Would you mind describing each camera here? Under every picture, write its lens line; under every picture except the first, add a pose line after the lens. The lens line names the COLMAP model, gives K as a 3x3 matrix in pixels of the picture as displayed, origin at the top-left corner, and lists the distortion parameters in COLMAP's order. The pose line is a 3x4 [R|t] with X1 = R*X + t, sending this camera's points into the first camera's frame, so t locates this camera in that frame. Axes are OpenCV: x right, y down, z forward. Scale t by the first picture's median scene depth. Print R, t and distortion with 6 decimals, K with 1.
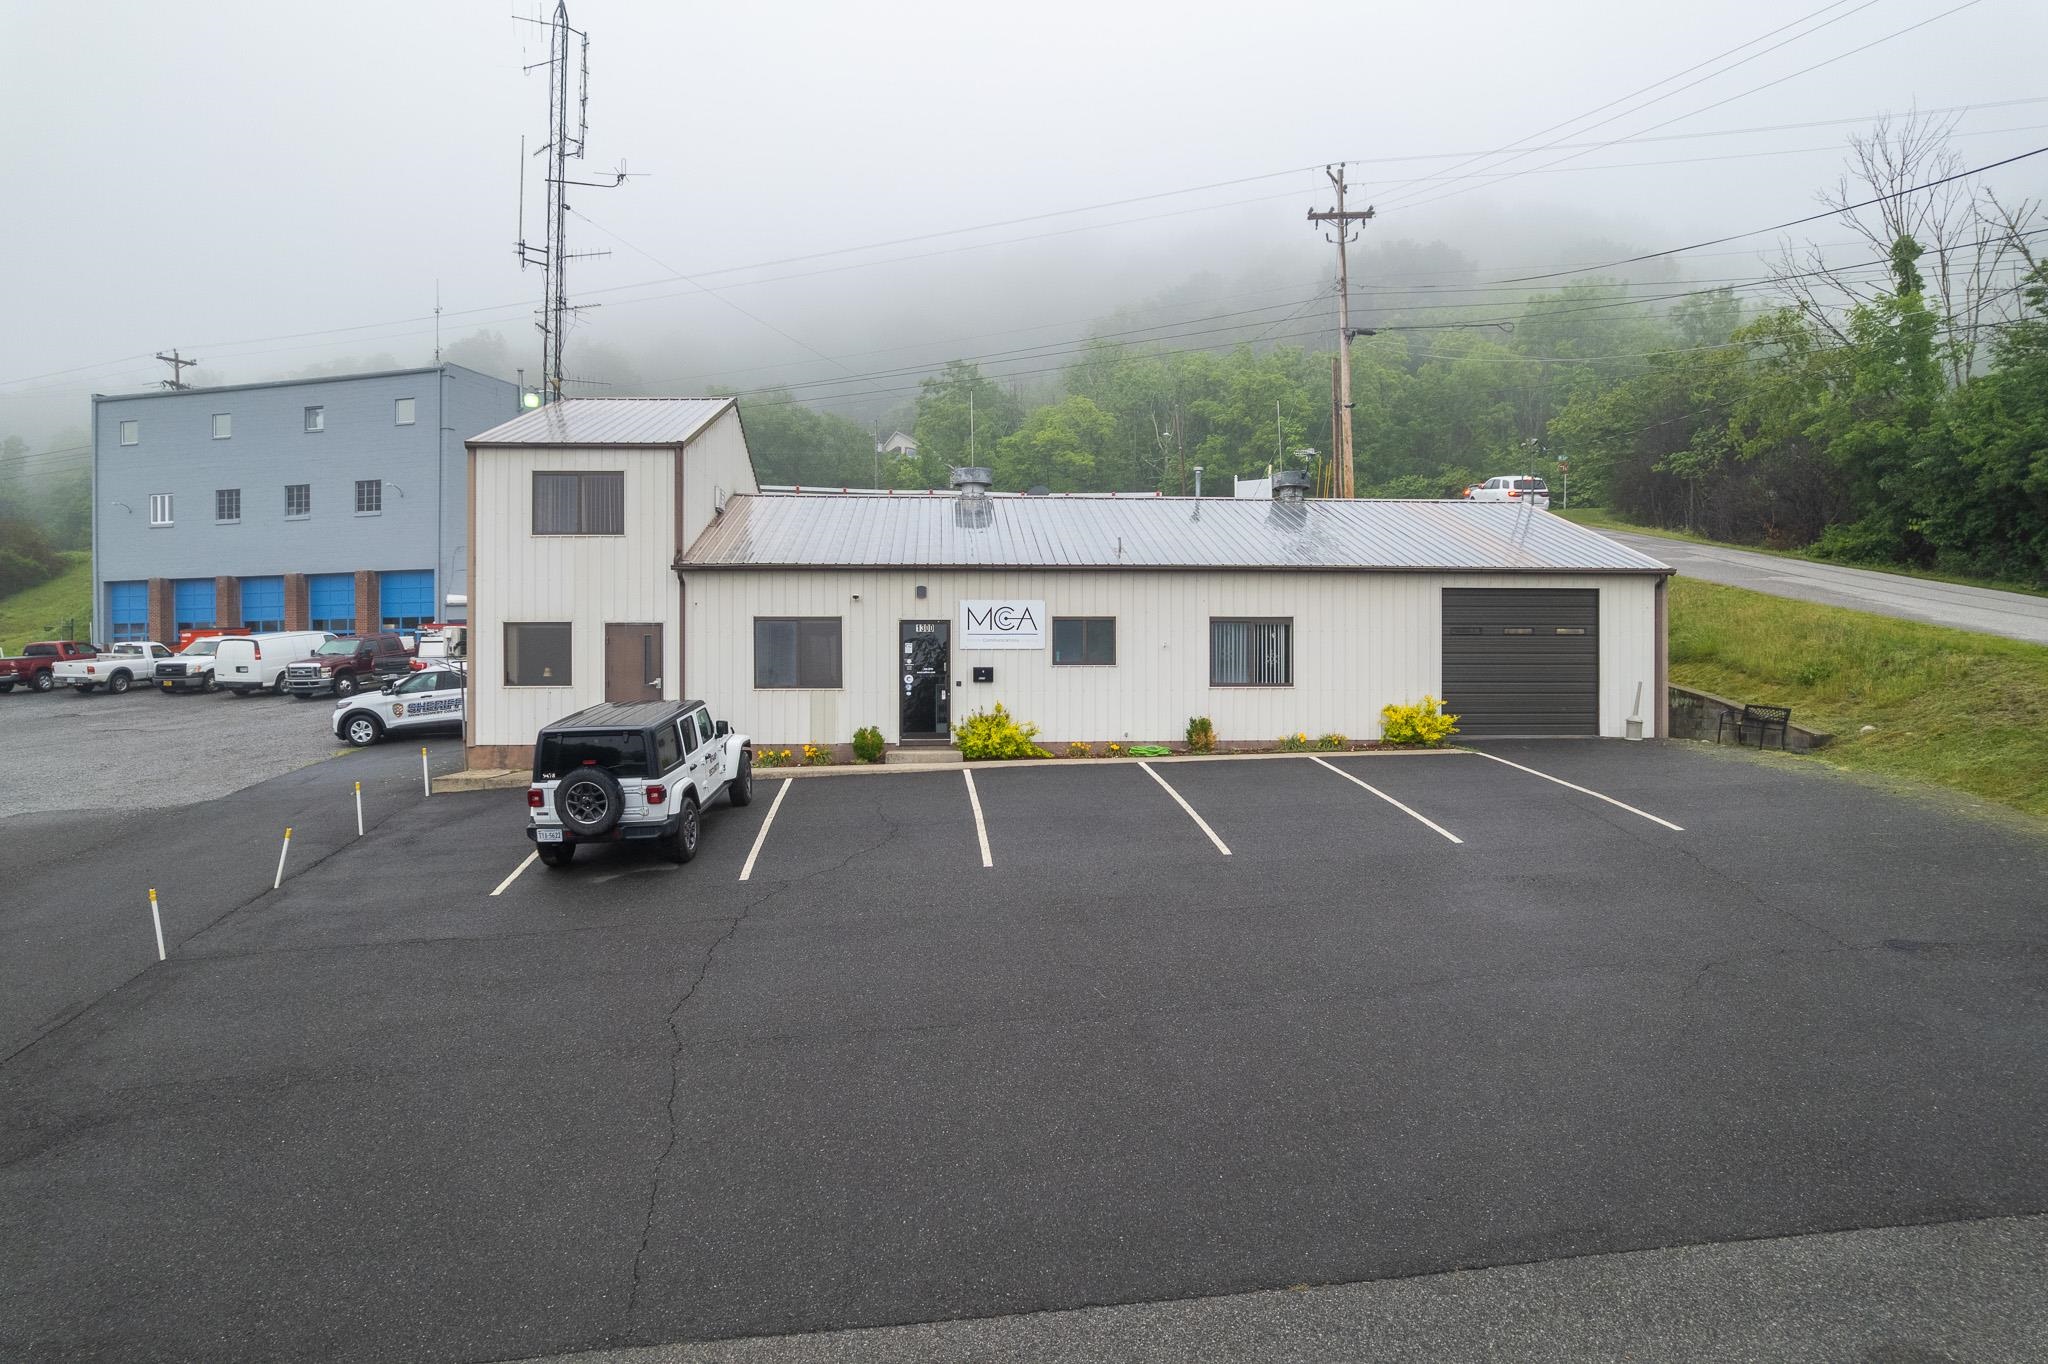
lens RADIAL K [[1313.0, 0, 1024.1], [0, 1313.0, 687.2], [0, 0, 1]] dist [-0.082575, 0.077298]
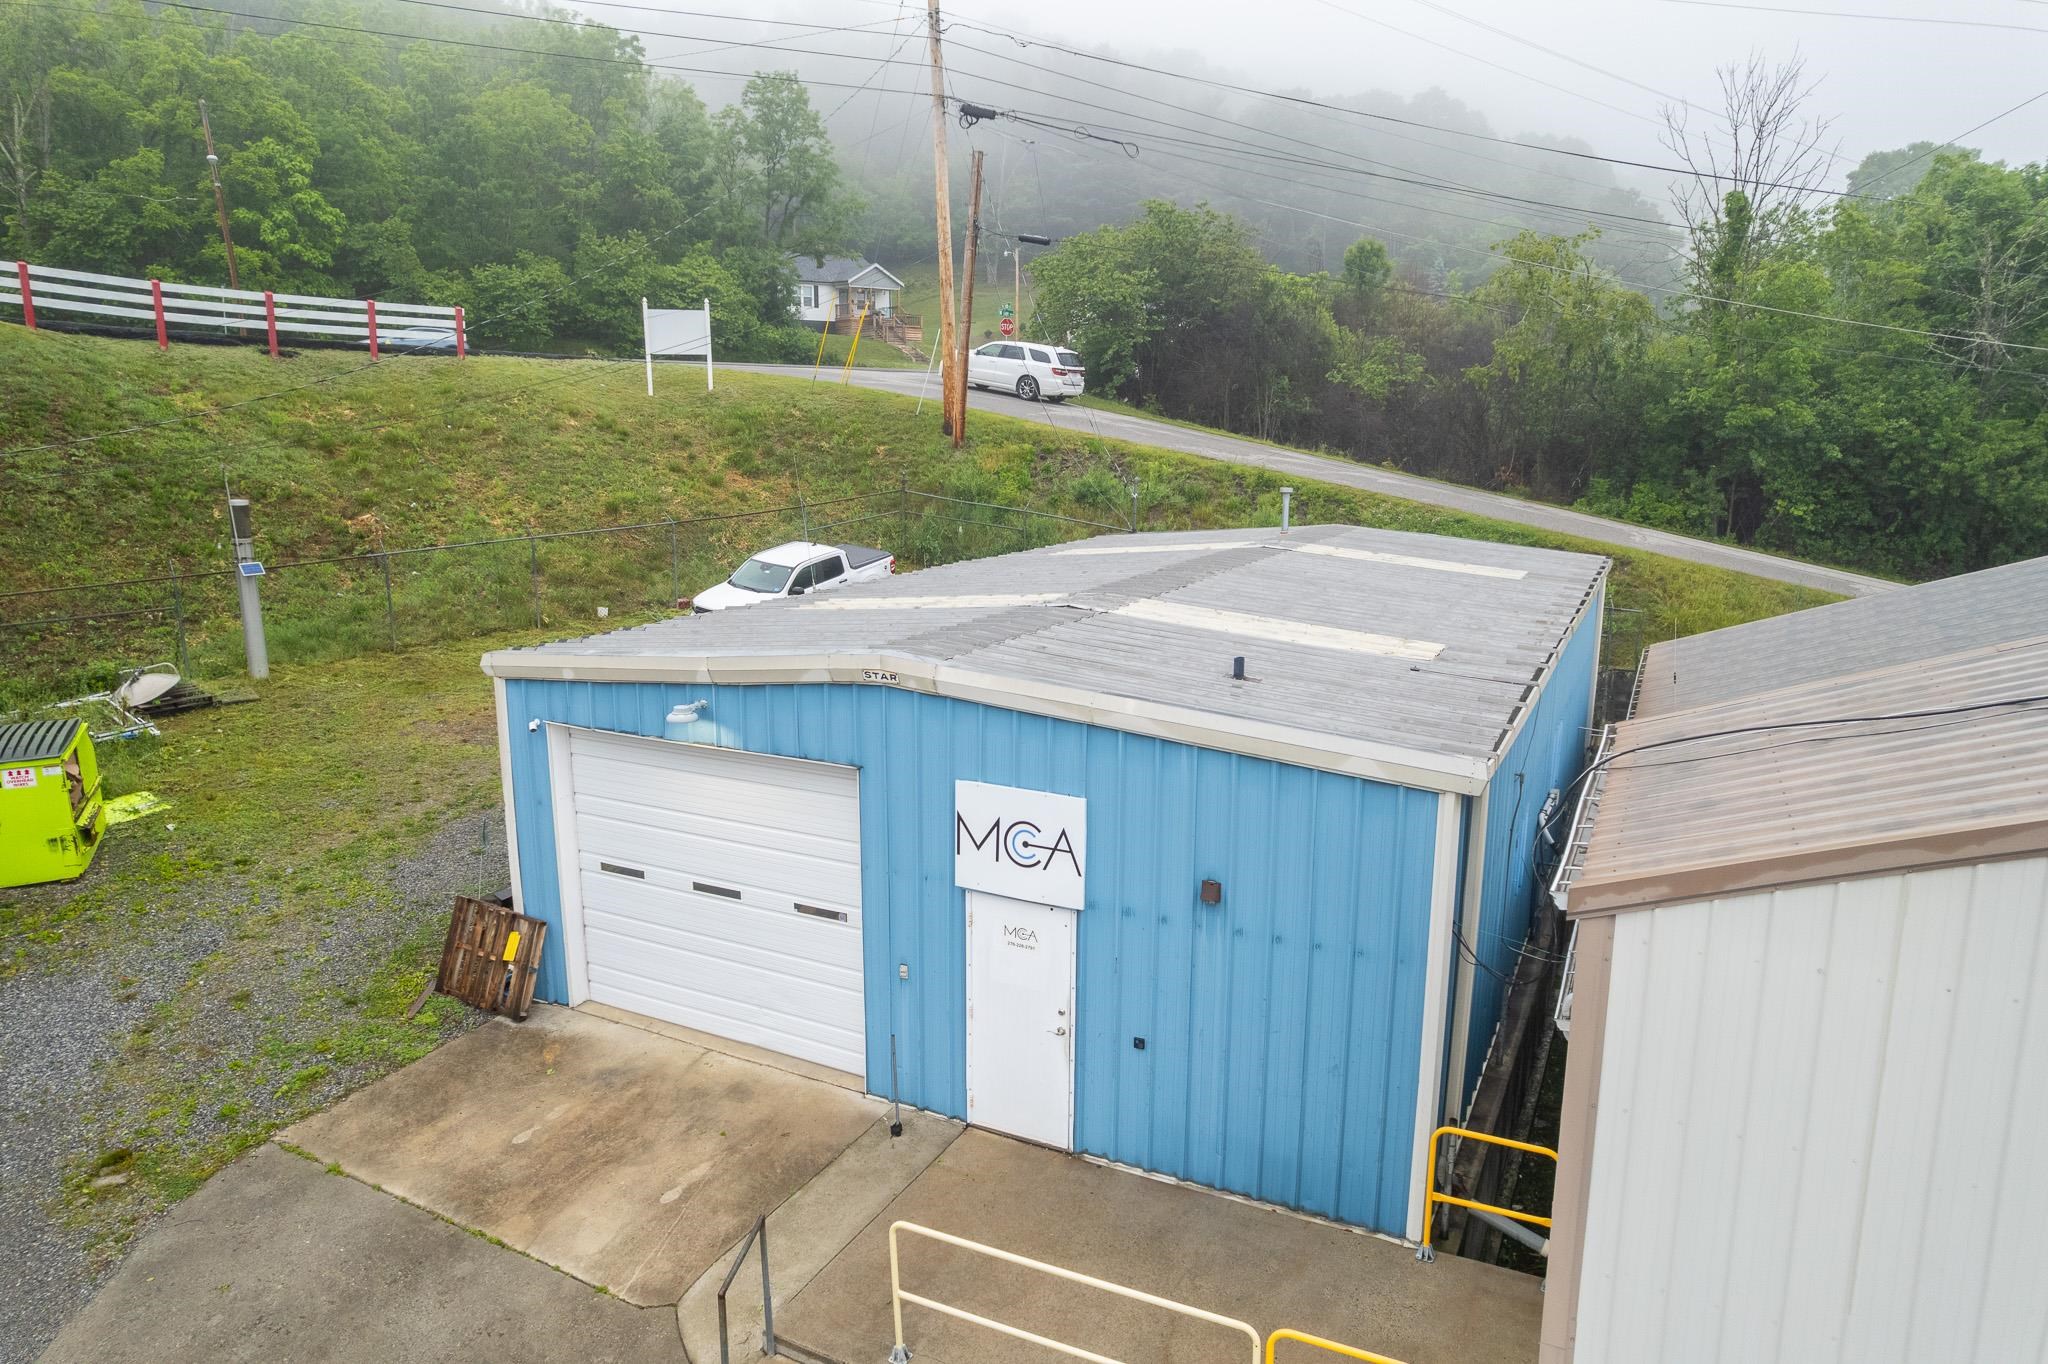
lens RADIAL K [[1314.1, 0, 1024.0], [0, 1314.1, 682.0], [0, 0, 1]] dist [-0.082319, 0.077244]
pose [[0.515183, -0.166579, 0.840737, -0.680730], [0.006177, 0.981627, 0.190710, -0.264655], [-0.857058, -0.093057, 0.506746, 1.397006]]
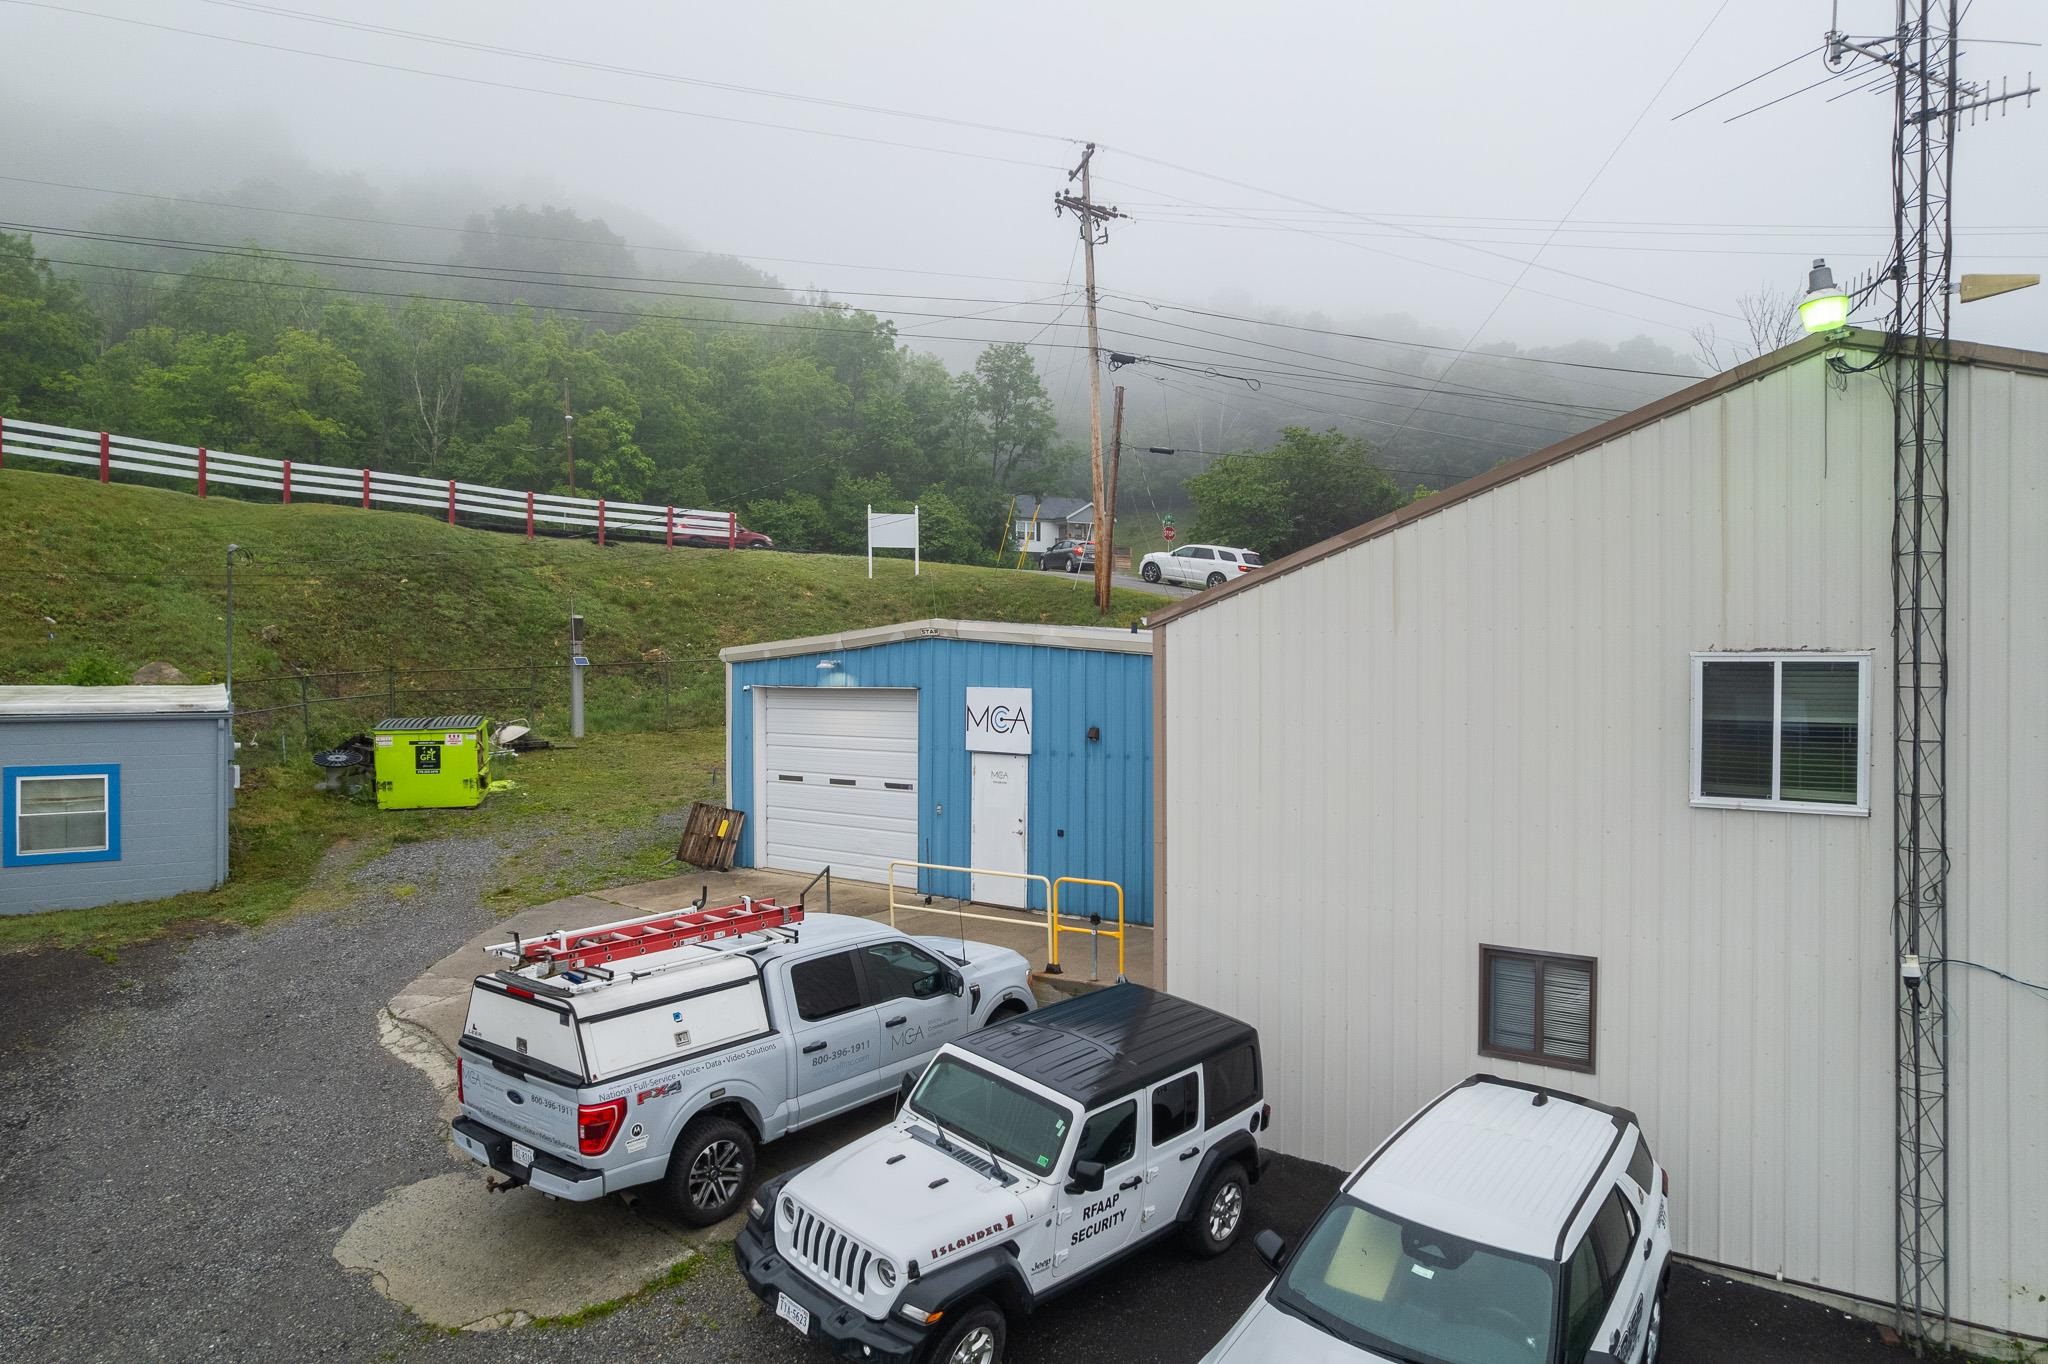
lens RADIAL K [[1312.7, 0, 1024.0], [0, 1312.7, 682.0], [0, 0, 1]] dist [-0.072627, 0.068379]
pose [[0.664898, -0.003429, 0.746927, -0.883092], [0.003990, 0.999992, 0.001039, -0.153219], [-0.746924, 0.002289, 0.664906, 1.098376]]
